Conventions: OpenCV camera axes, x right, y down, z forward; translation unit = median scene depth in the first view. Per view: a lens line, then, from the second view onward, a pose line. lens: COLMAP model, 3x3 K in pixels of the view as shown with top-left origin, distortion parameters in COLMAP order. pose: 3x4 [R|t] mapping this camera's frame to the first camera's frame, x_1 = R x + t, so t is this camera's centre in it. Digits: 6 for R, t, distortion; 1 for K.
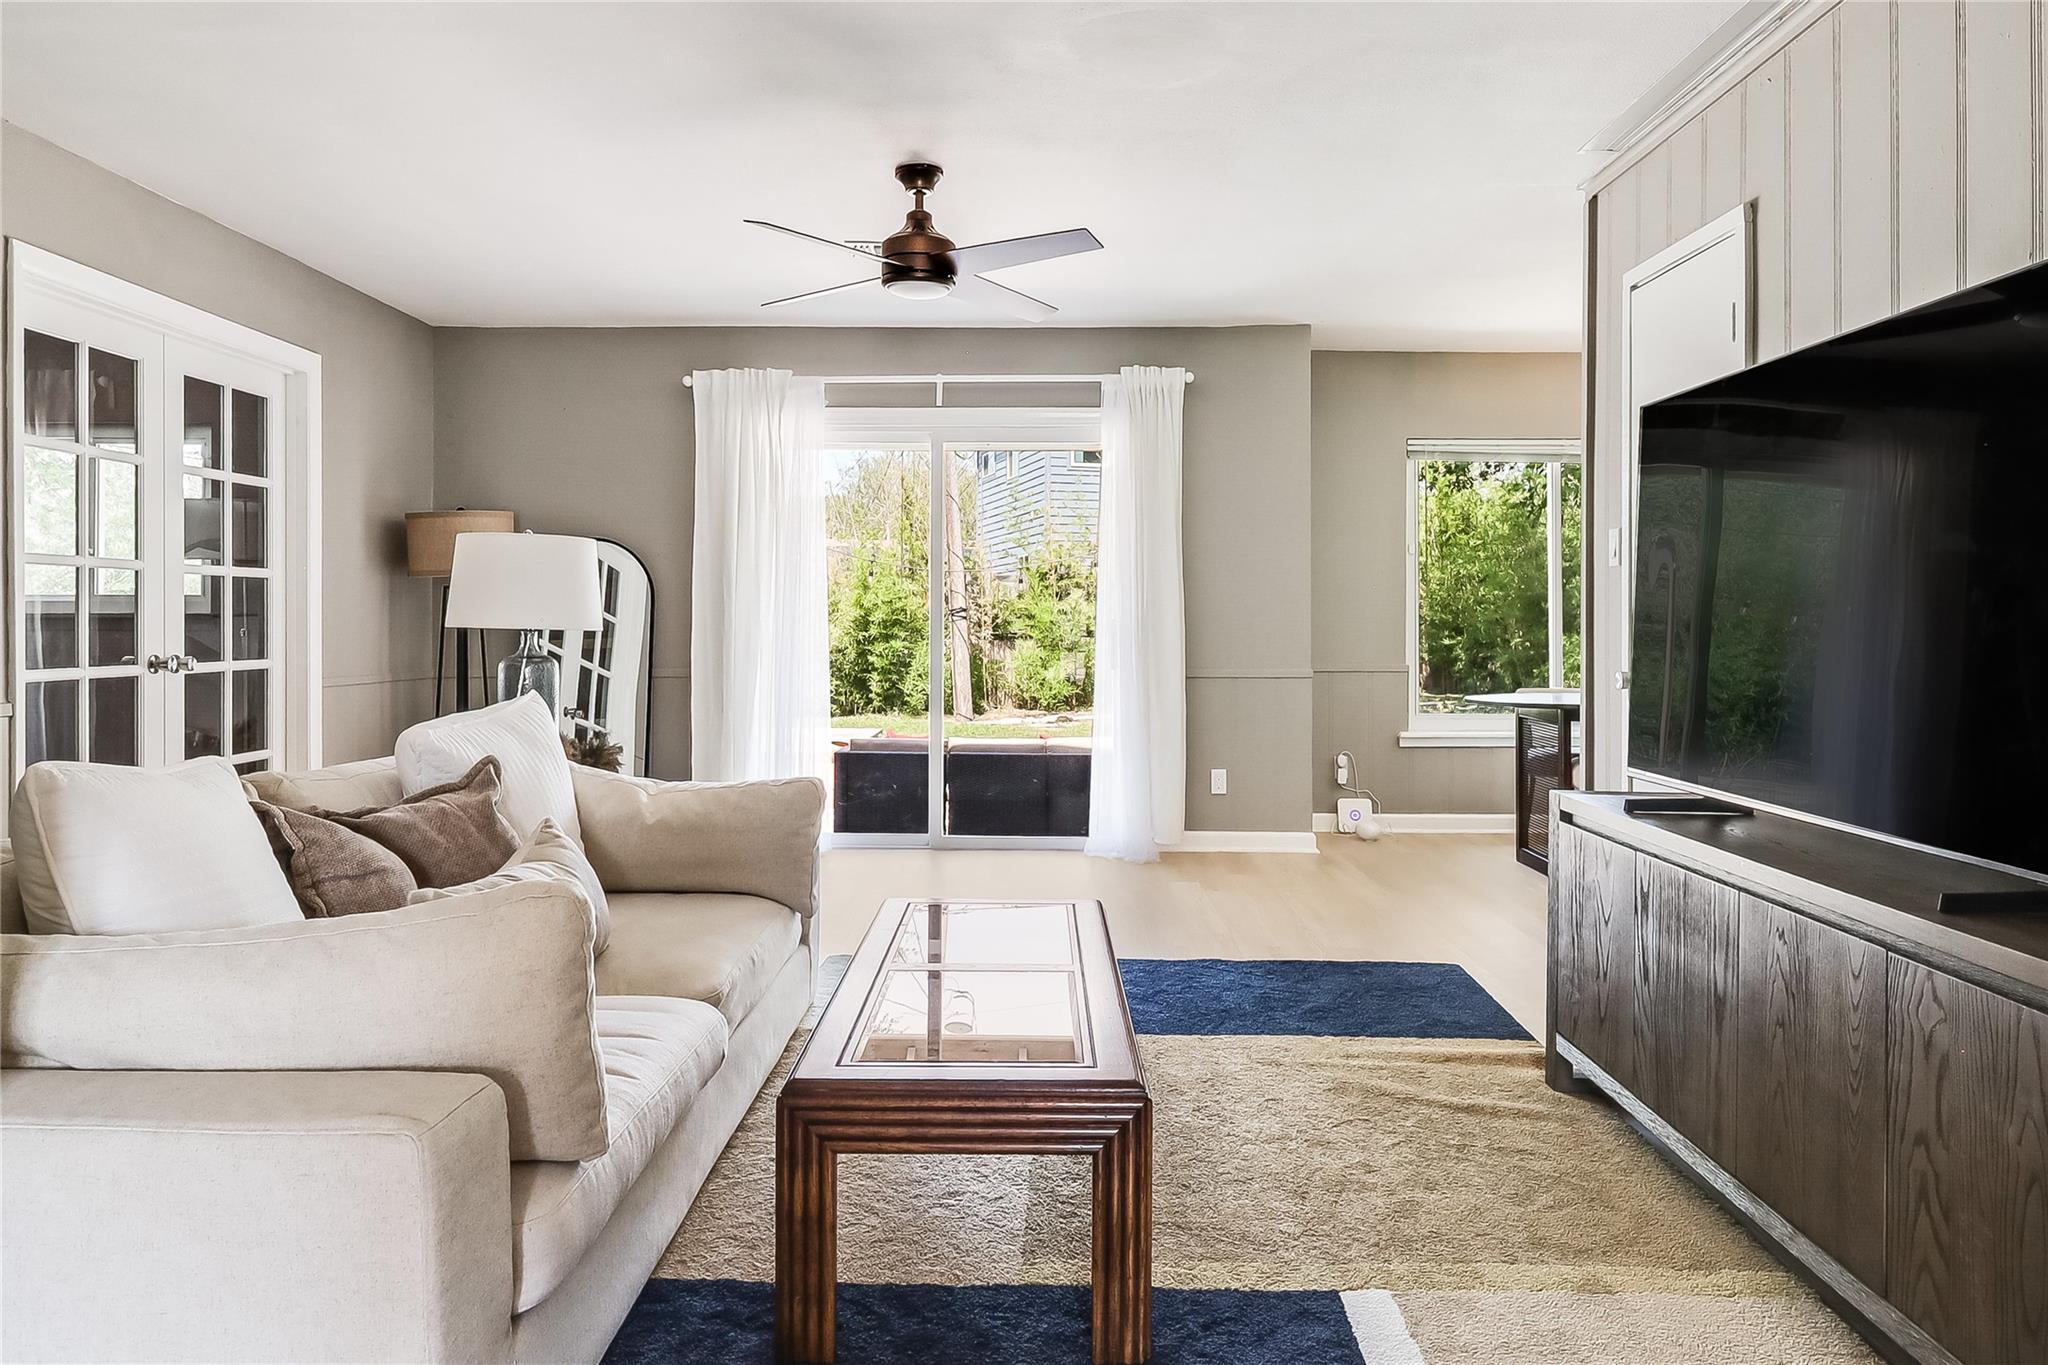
lens RADIAL K [[1343.2, 0, 1024.6], [0, 1343.2, 627.7], [0, 0, 1]] dist [-0.008331, -0.001834]
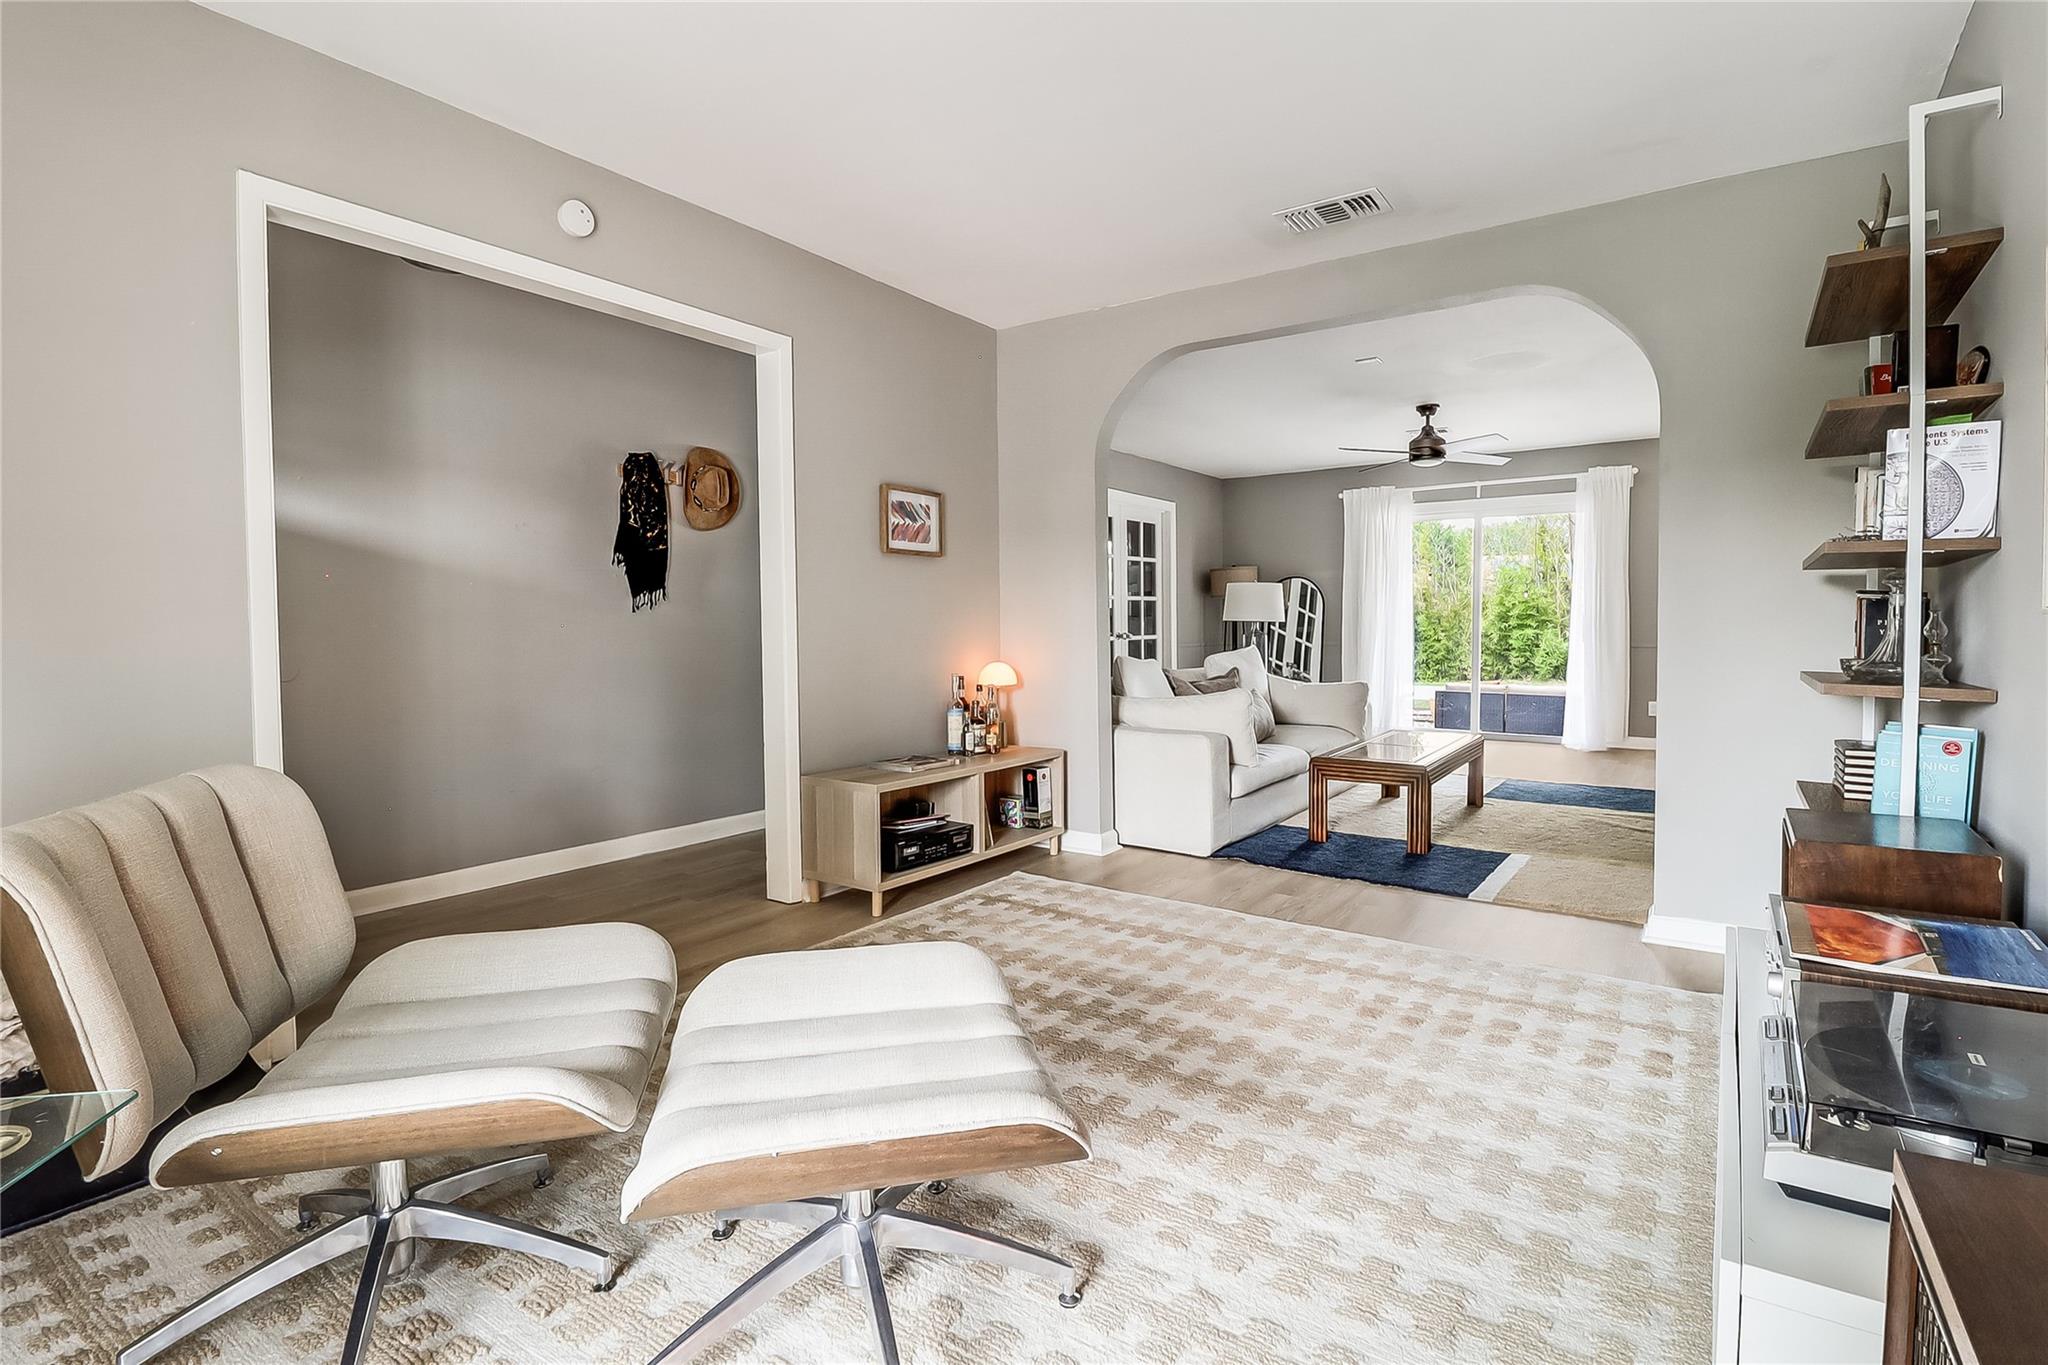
lens RADIAL K [[1002.2, 0, 1032.1], [0, 1002.2, 657.4], [0, 0, 1]] dist [-0.002148, -0.000207]
pose [[0.817074, 0.013636, -0.576371, 0.275827], [0.006795, 0.999423, 0.033278, 0.002866], [0.576492, -0.031107, 0.816510, -0.570121]]
